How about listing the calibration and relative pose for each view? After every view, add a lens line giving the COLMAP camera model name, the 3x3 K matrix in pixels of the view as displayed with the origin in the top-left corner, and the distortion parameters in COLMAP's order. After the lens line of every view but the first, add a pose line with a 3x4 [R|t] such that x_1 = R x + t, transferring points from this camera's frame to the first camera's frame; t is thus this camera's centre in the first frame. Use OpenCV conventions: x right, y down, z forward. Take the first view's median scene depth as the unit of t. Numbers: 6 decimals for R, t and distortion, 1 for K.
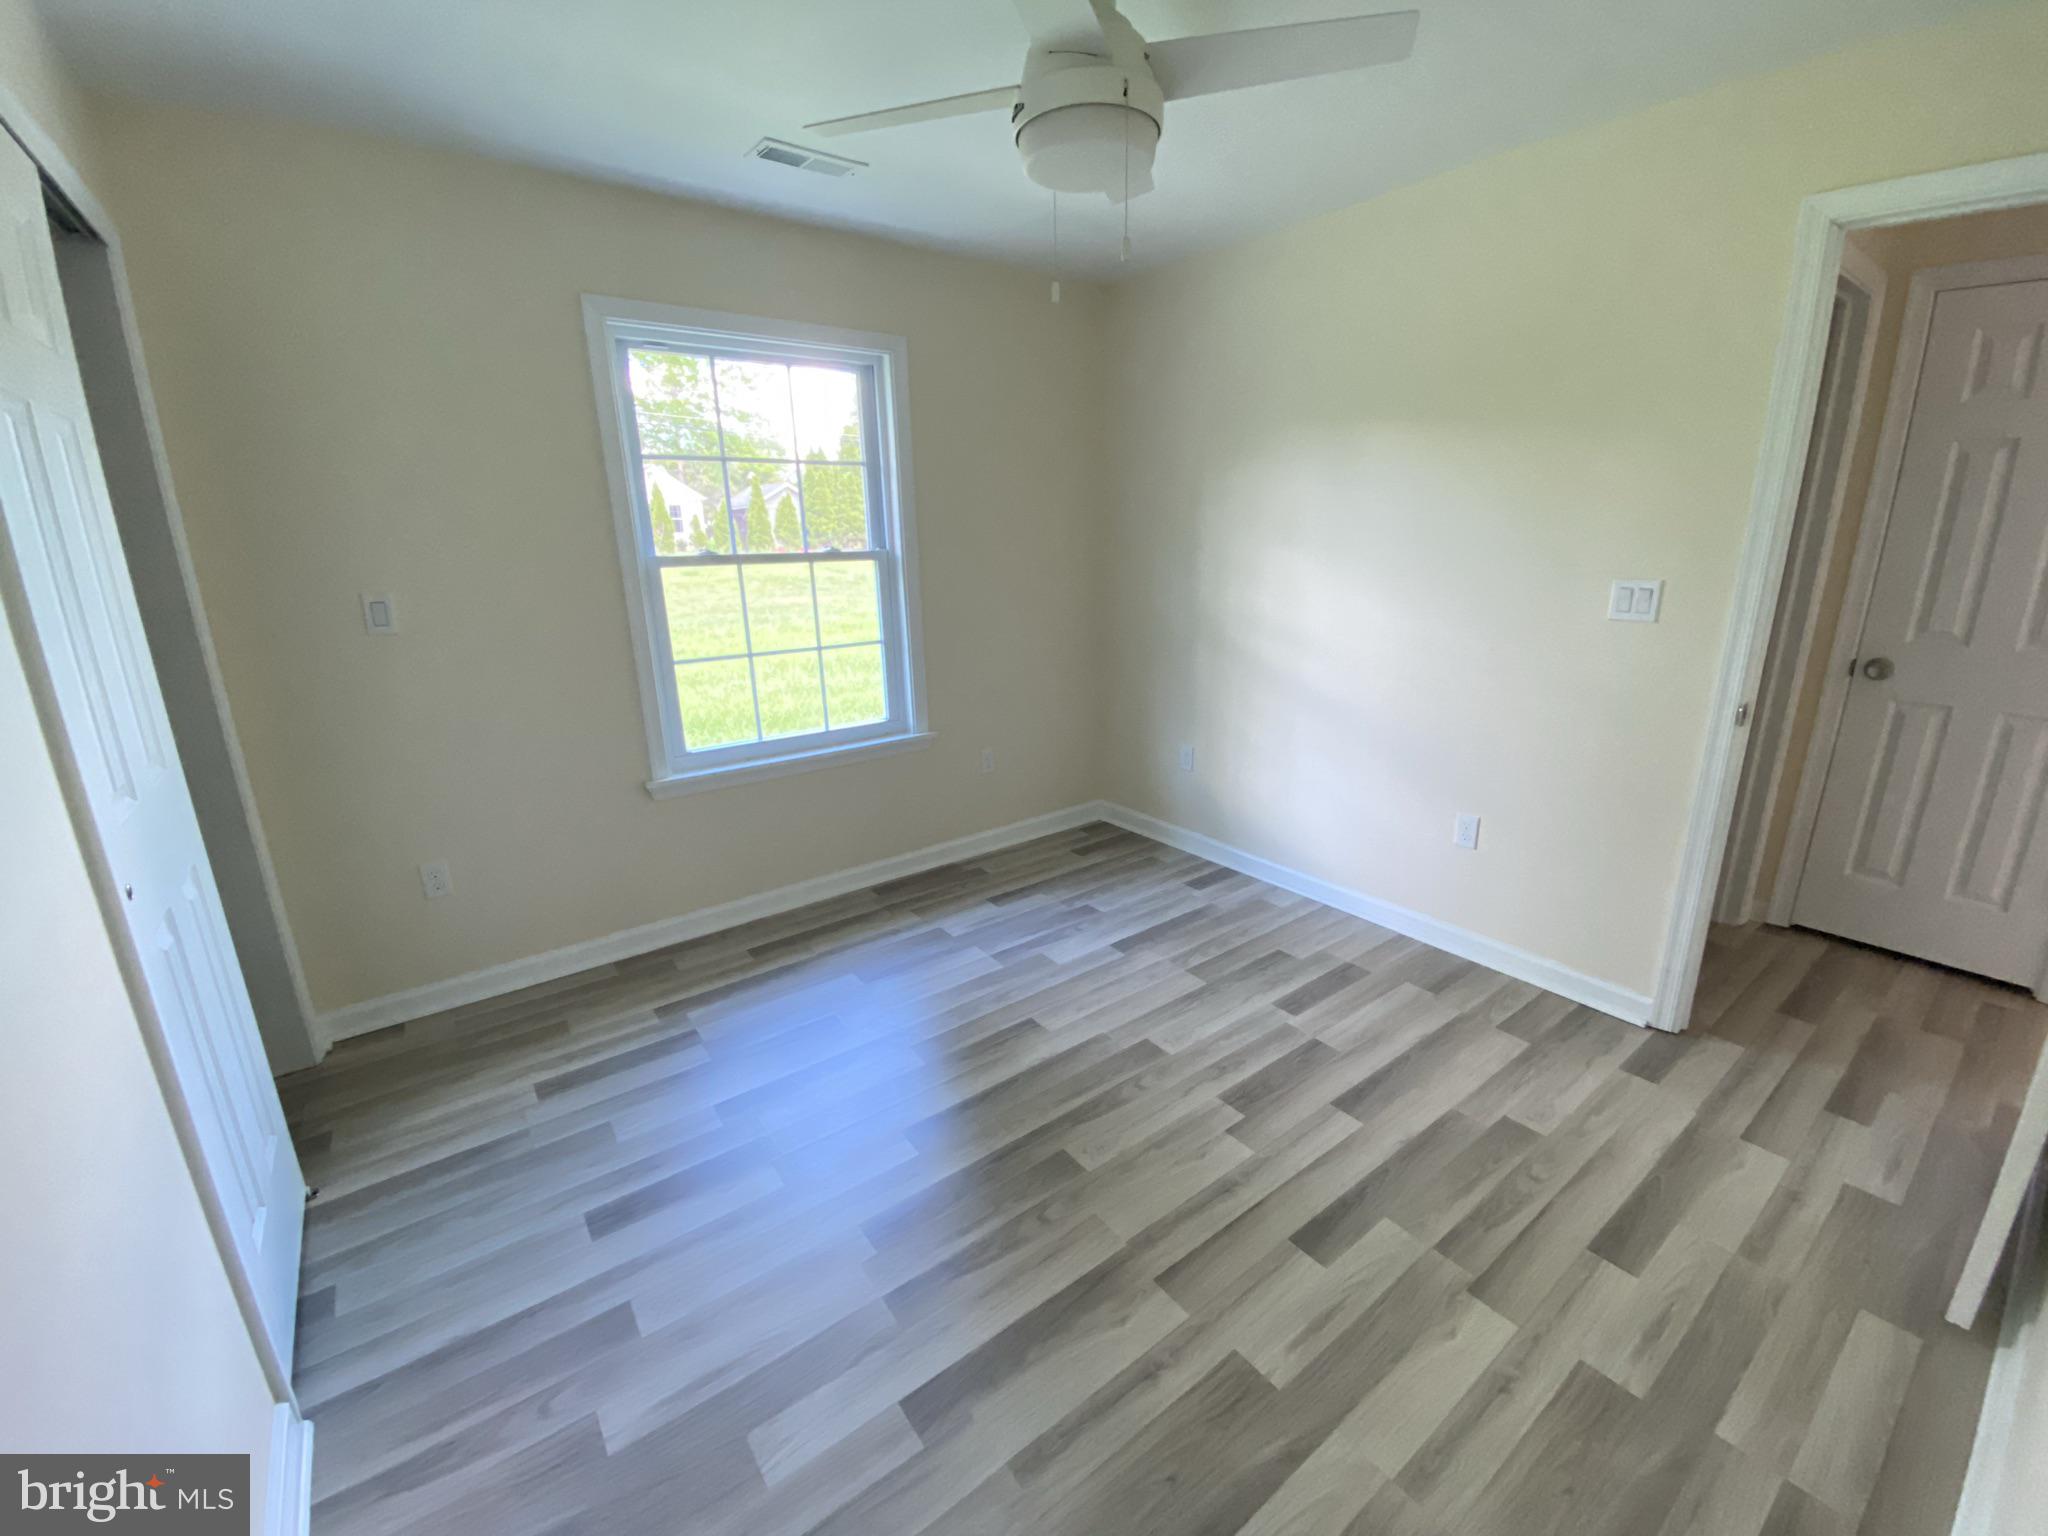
lens RADIAL K [[828.0, 0, 1025.7], [0, 828.0, 758.6], [0, 0, 1]] dist [0.061065, -0.043777]
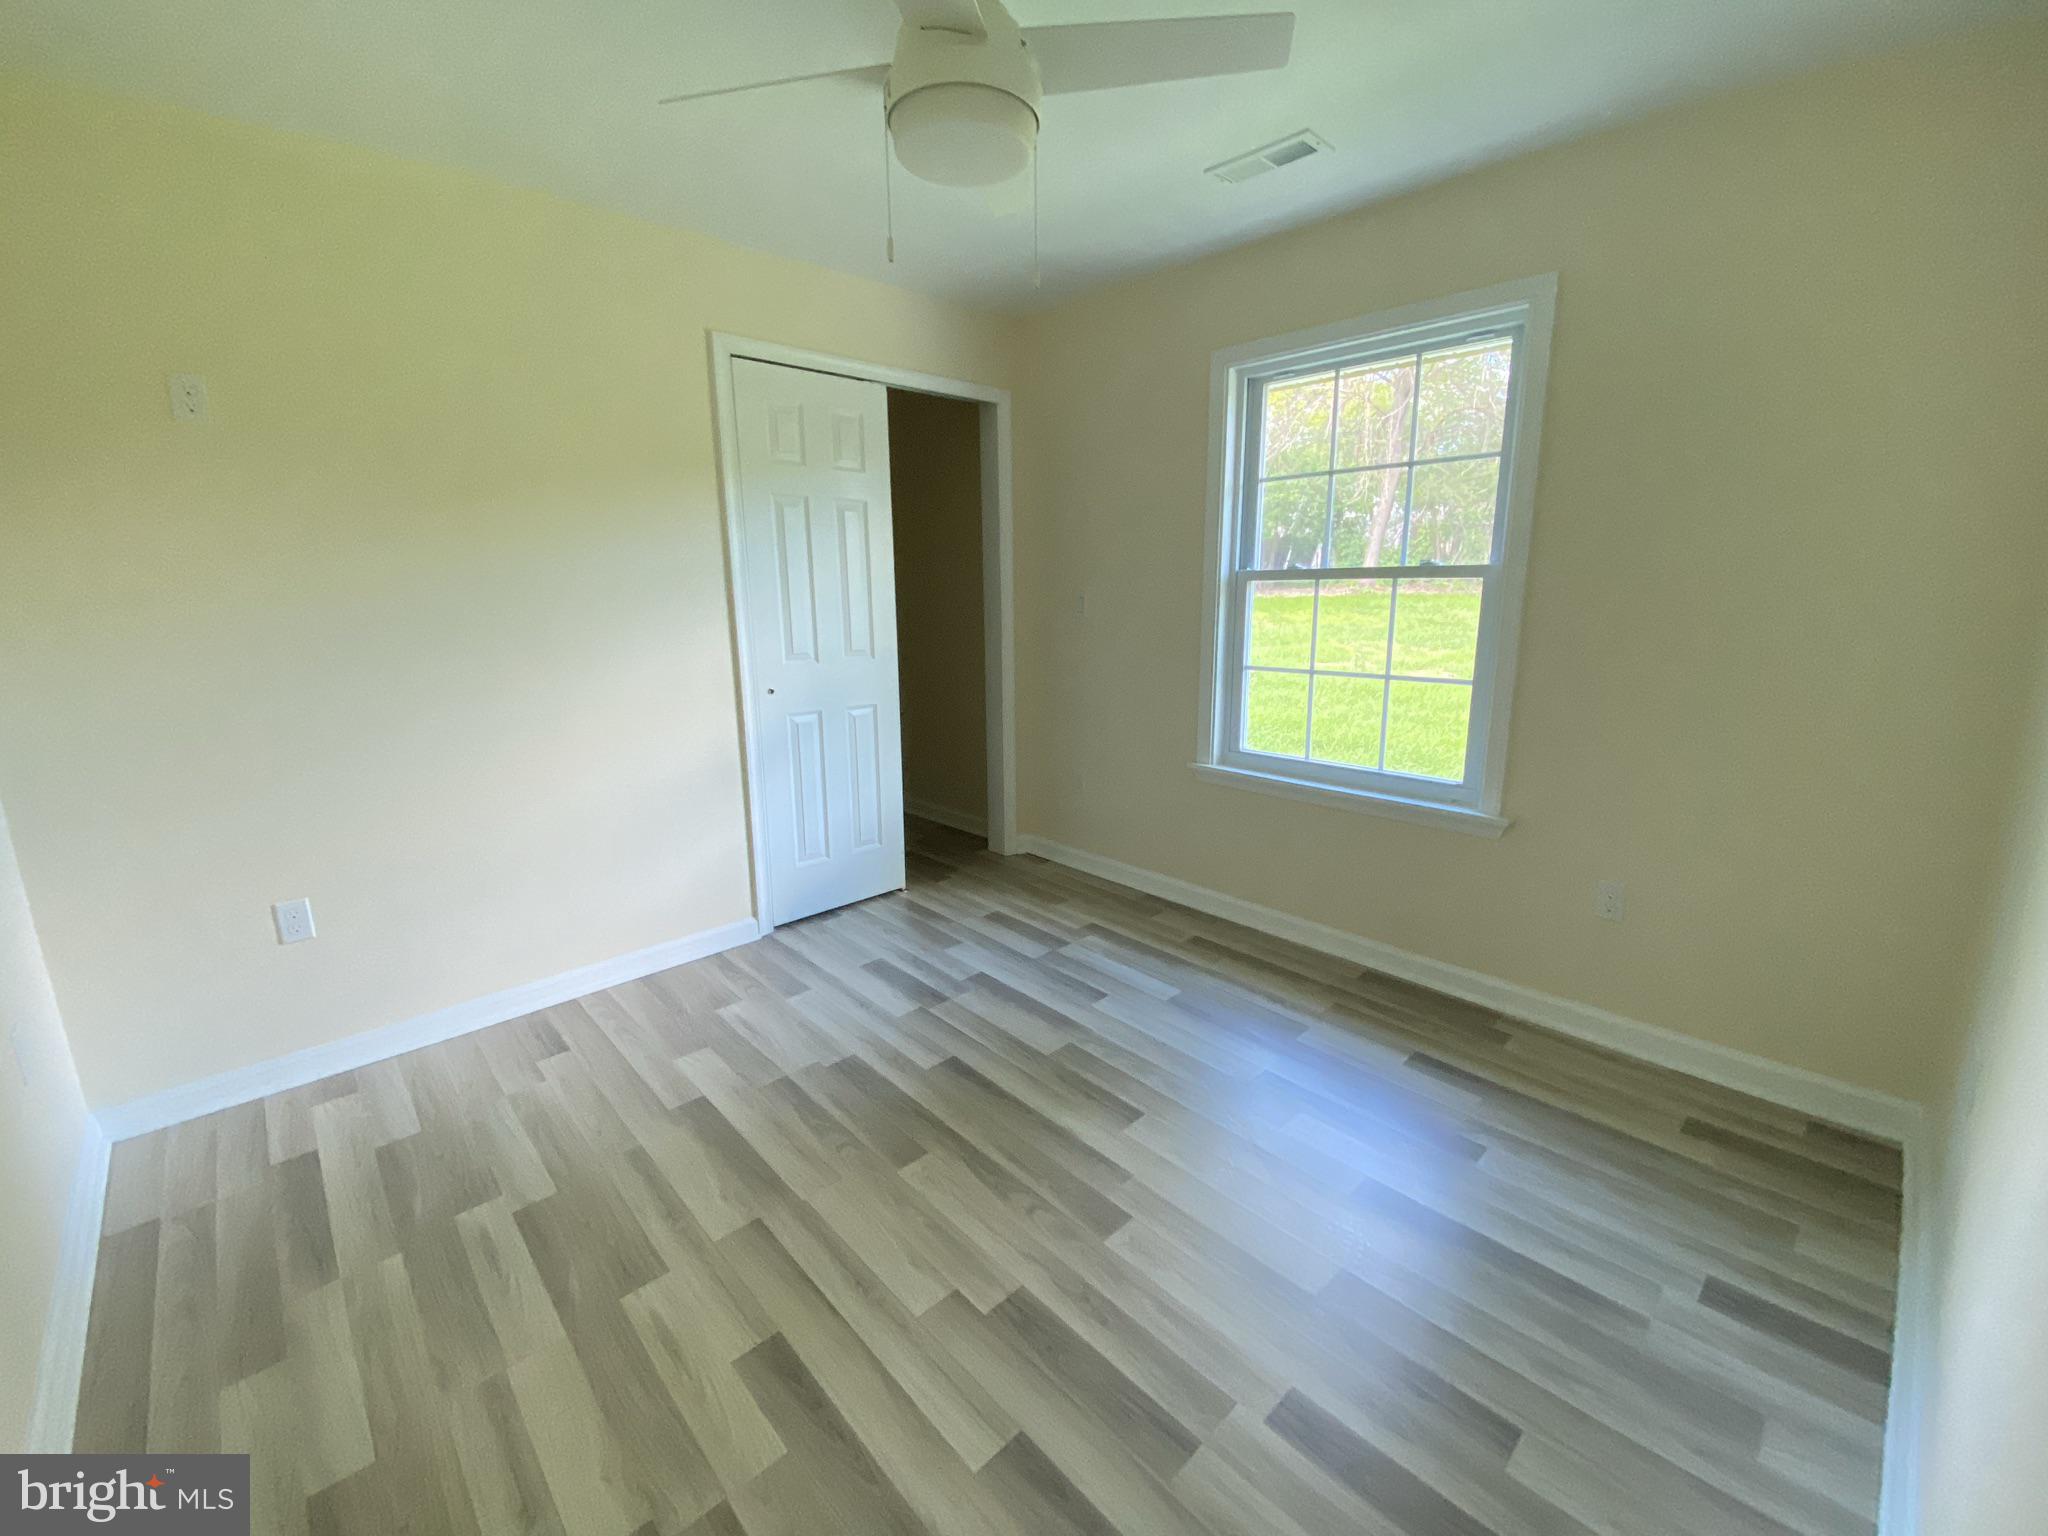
lens RADIAL K [[828.0, 0, 1025.7], [0, 828.0, 758.6], [0, 0, 1]] dist [0.061065, -0.043777]
pose [[0.115628, 0.230646, -0.966143, 0.628717], [-0.255302, 0.946891, 0.195496, -0.140260], [0.959922, 0.224054, 0.168372, 0.574620]]
